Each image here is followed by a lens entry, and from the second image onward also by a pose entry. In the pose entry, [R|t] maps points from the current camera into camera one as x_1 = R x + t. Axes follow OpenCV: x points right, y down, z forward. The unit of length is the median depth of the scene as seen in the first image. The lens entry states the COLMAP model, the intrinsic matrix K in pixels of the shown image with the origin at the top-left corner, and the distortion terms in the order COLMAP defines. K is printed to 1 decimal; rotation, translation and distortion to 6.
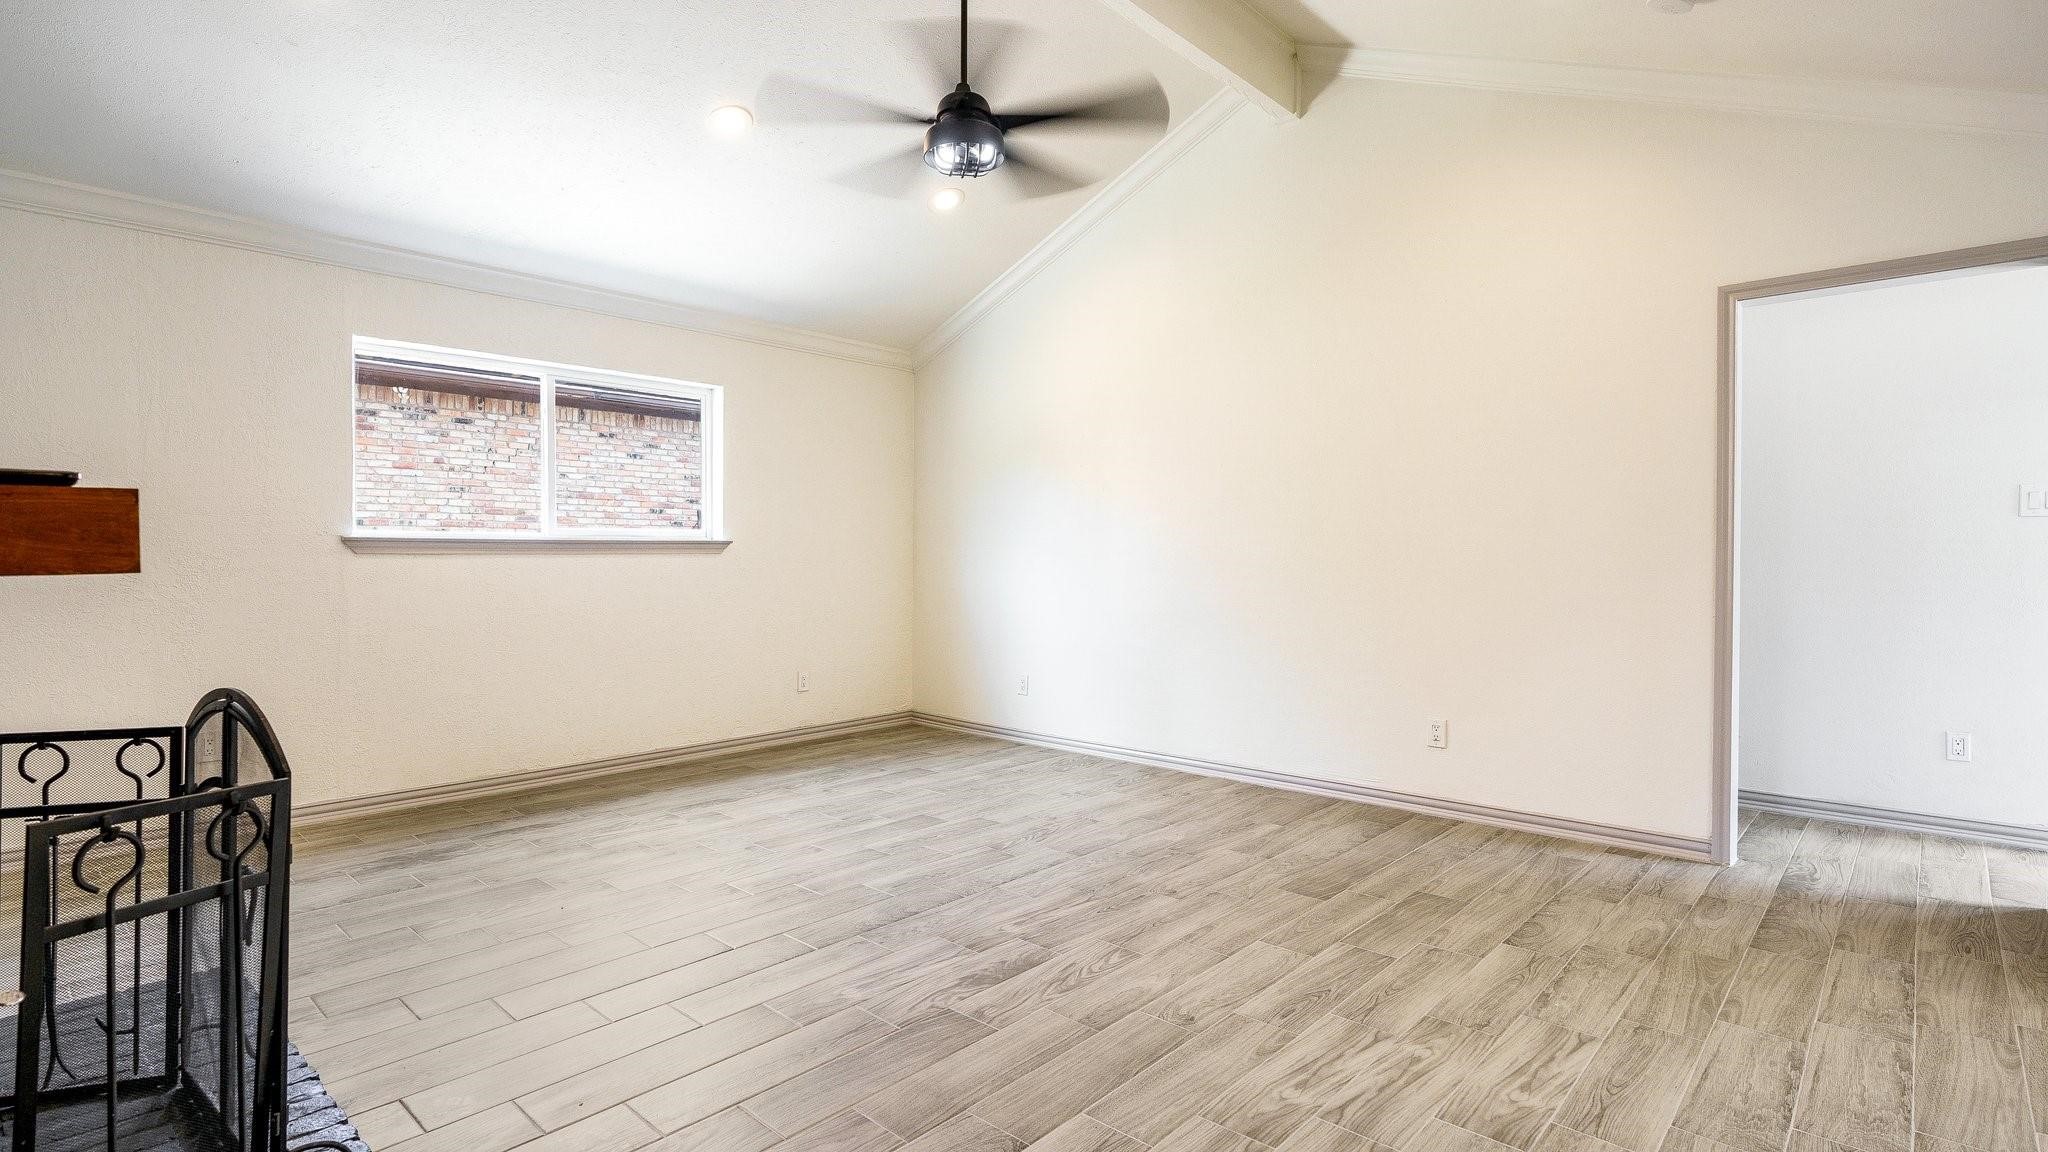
lens RADIAL K [[1001.4, 0, 1014.2], [0, 1001.4, 570.4], [0, 0, 1]] dist [-0.003127, -0.000534]
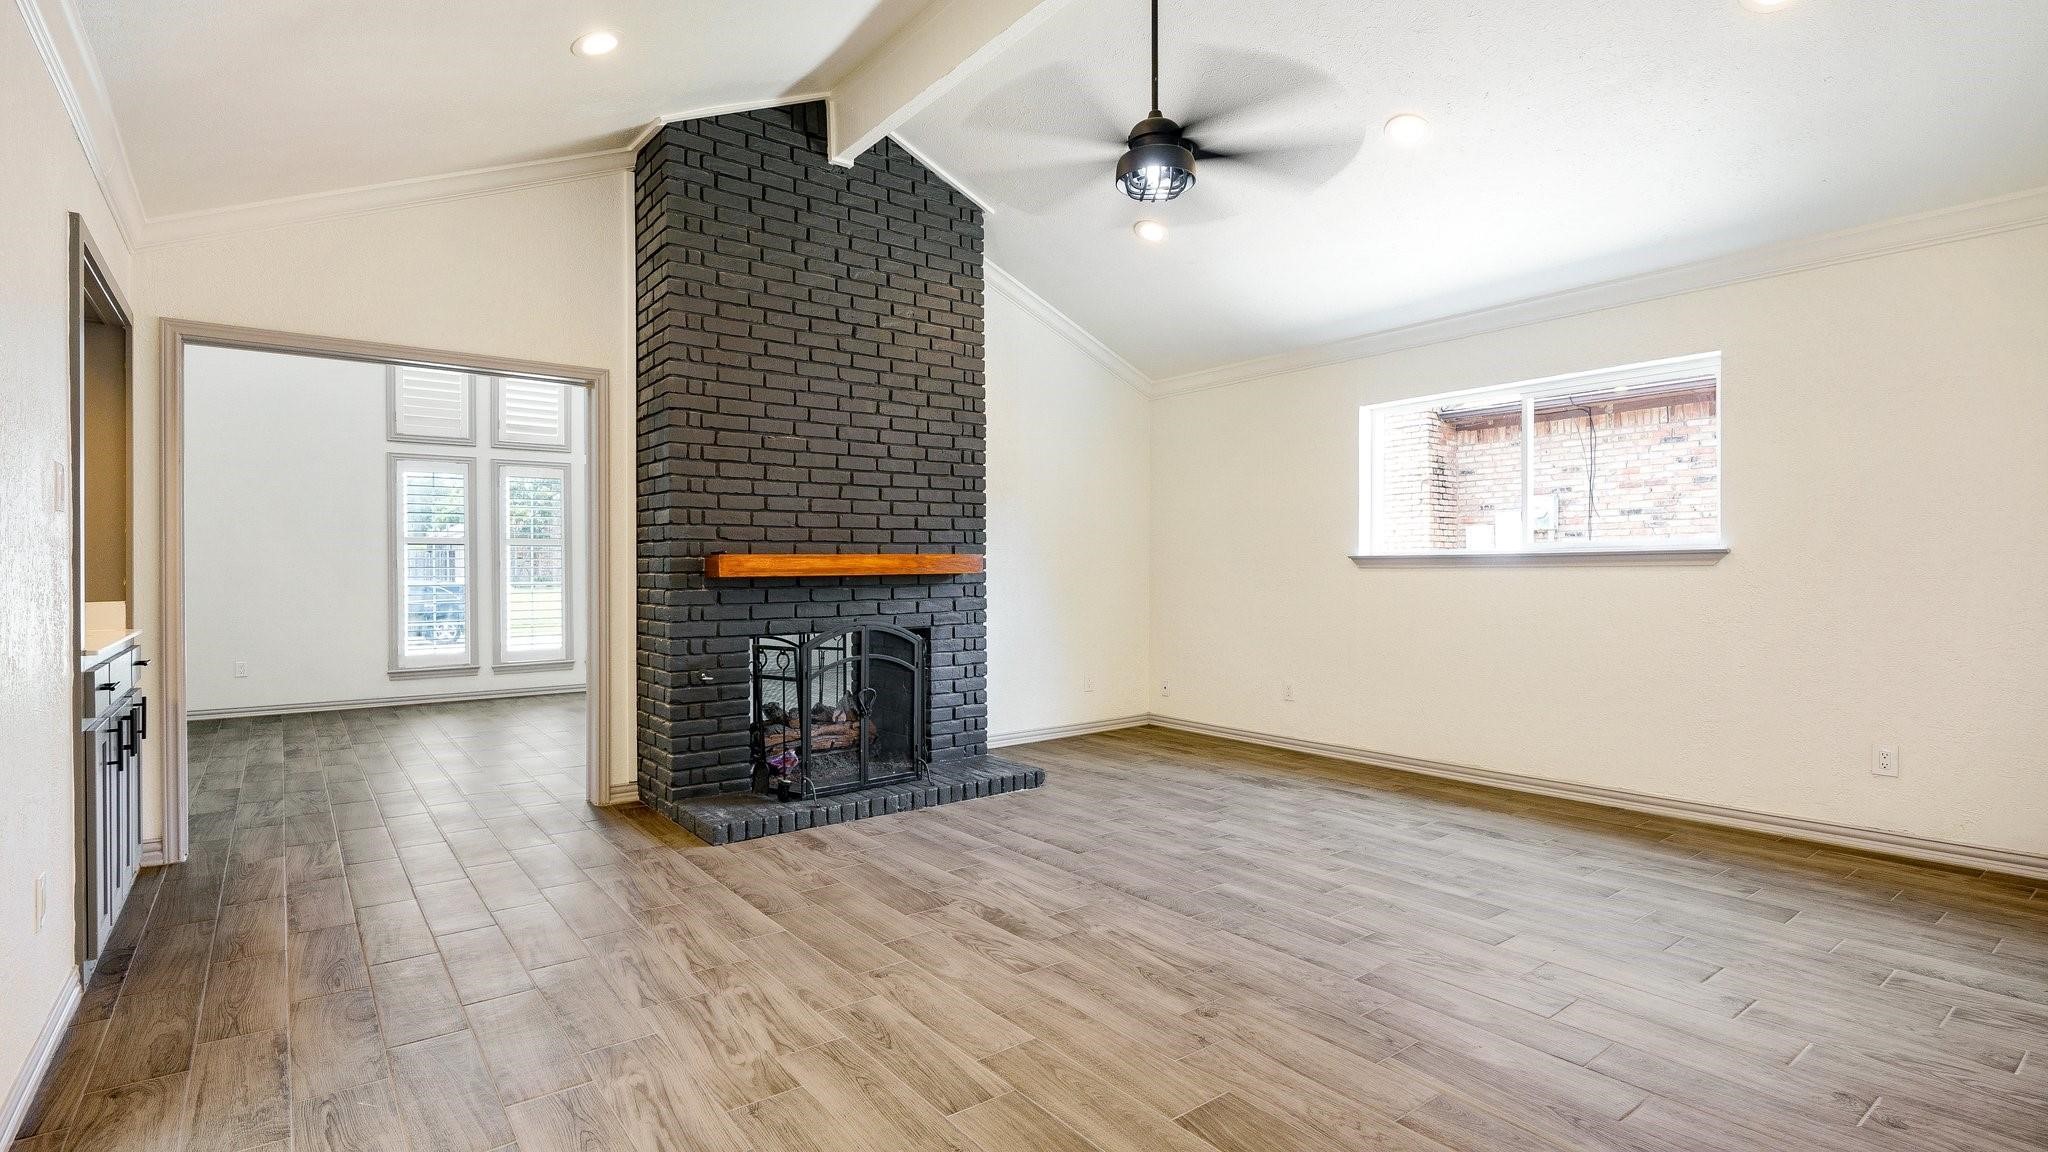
lens RADIAL K [[954.5, 0, 1007.1], [0, 954.5, 573.0], [0, 0, 1]] dist [-0.008519, -0.000218]
pose [[-0.178885, 0.002393, -0.983867, 0.984144], [-0.013465, 0.999897, 0.004880, -0.013811], [0.983778, 0.014121, -0.178834, 1.077781]]
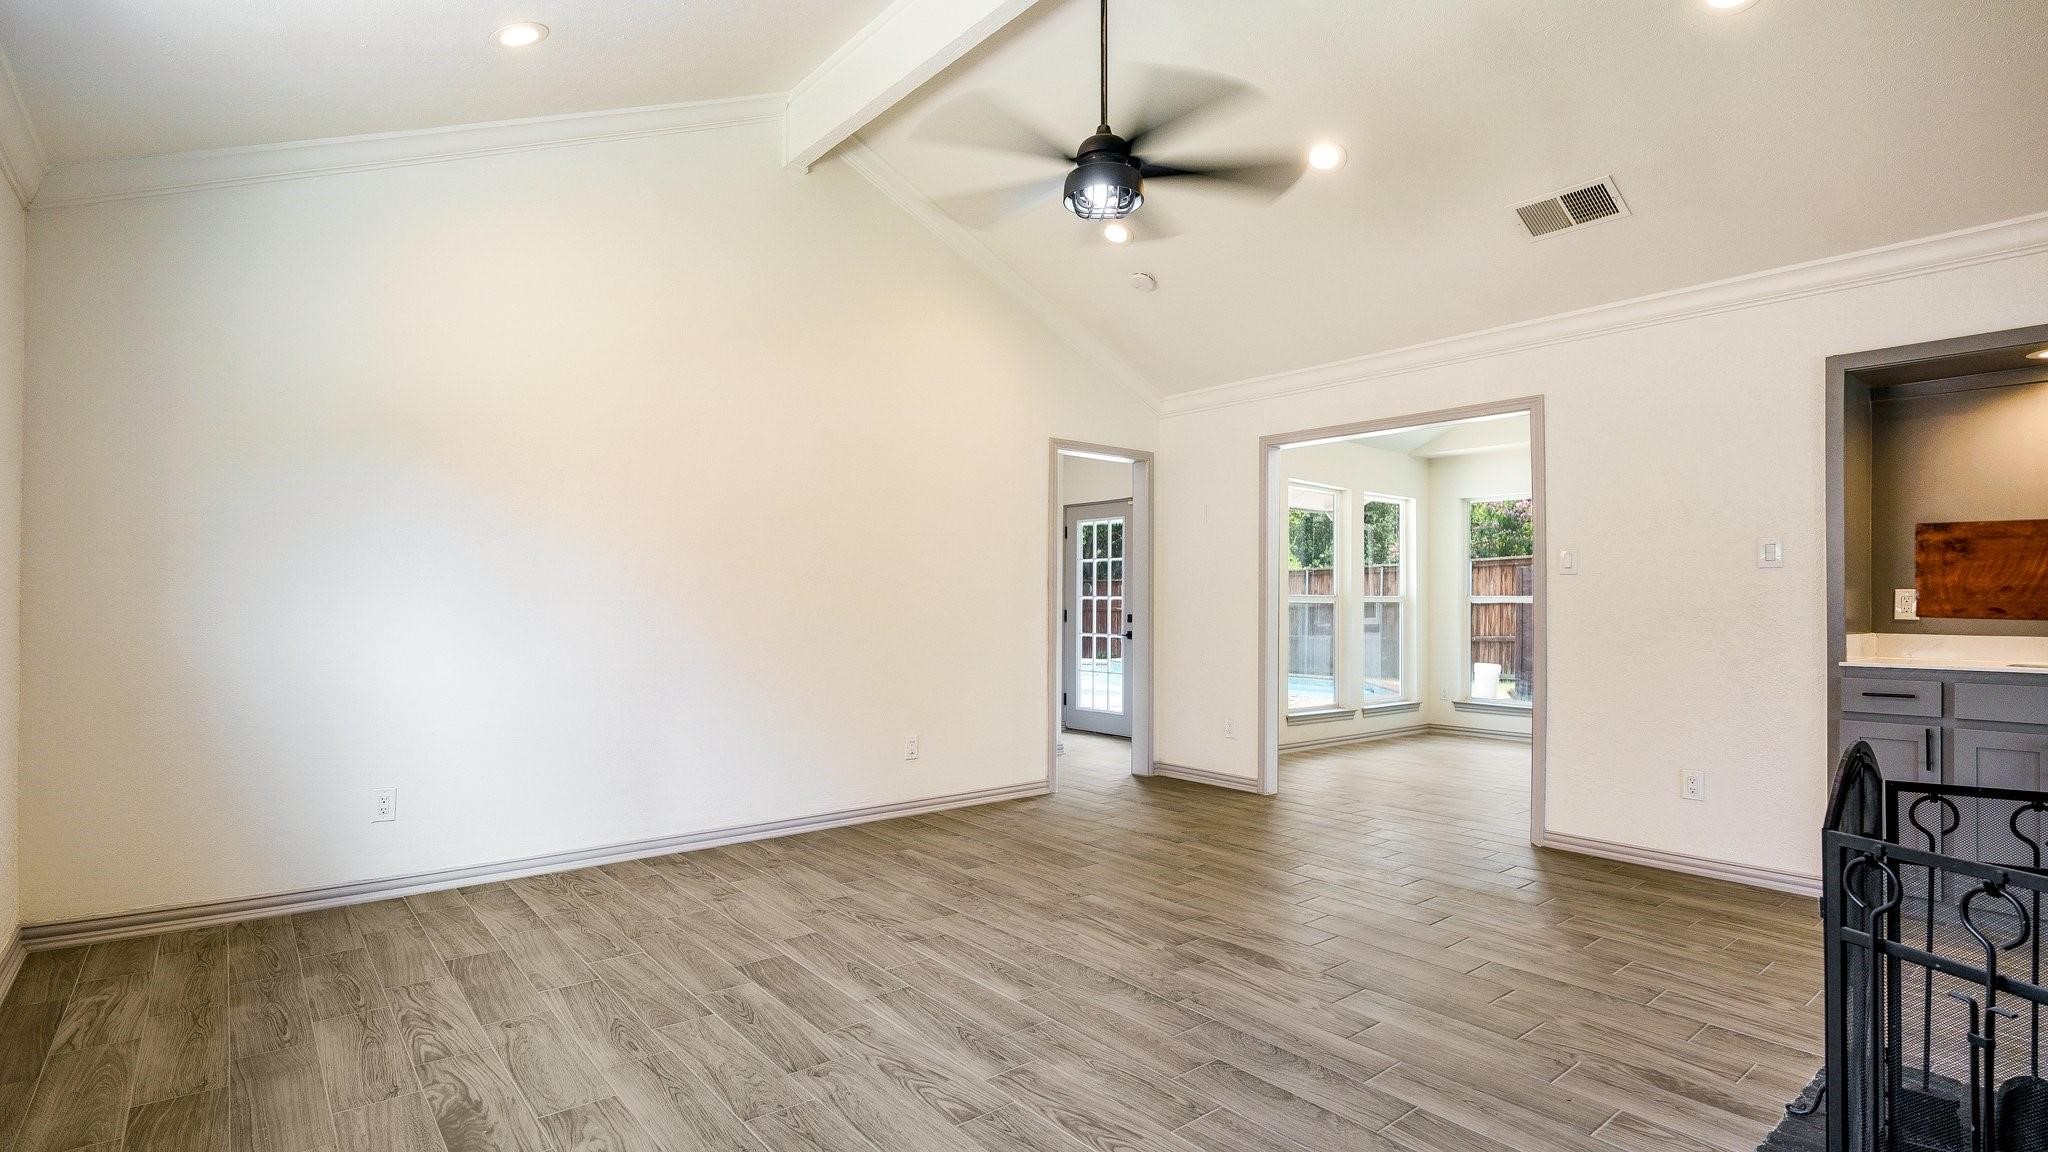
lens RADIAL K [[1001.4, 0, 1014.2], [0, 1001.4, 570.4], [0, 0, 1]] dist [-0.003127, -0.000534]
pose [[0.127756, 0.028408, 0.991399, -1.136855], [0.011291, 0.999483, -0.030094, -0.027329], [-0.991741, 0.015039, 0.127369, 1.008958]]
